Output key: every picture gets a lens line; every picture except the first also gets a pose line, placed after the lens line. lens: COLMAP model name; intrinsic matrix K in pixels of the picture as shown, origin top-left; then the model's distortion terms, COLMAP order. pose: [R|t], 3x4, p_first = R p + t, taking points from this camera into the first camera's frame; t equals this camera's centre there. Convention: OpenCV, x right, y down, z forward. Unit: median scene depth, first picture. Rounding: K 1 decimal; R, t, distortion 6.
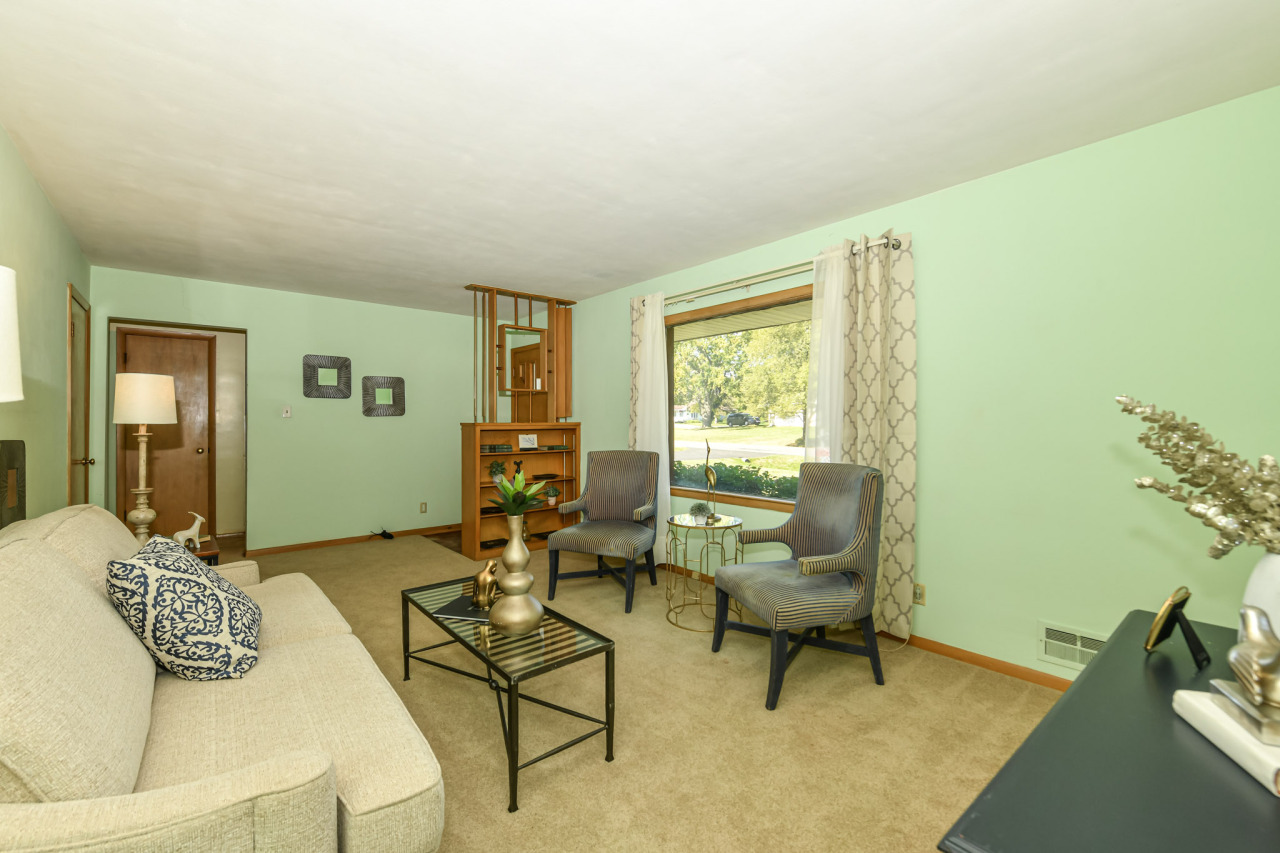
lens RADIAL K [[511.9, 0, 628.9], [0, 511.9, 419.8], [0, 0, 1]] dist [-0.006959, 0.000218]
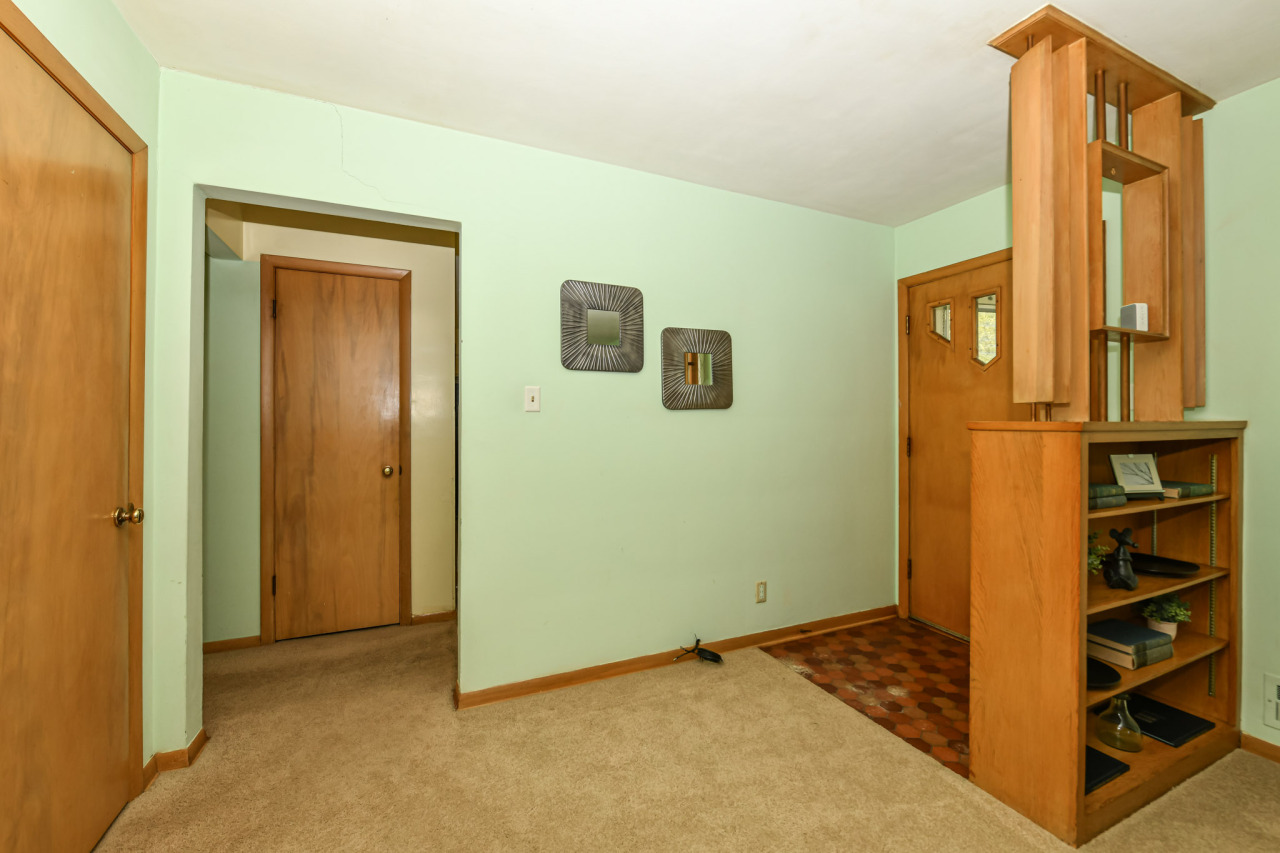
lens RADIAL K [[511.9, 0, 646.3], [0, 511.9, 427.0], [0, 0, 1]] dist [-0.006959, 0.000218]
pose [[0.959912, 0.000751, -0.280300, -0.405072], [0.000845, 0.999984, 0.005574, 0.007116], [0.280300, -0.005588, 0.959896, 0.533307]]
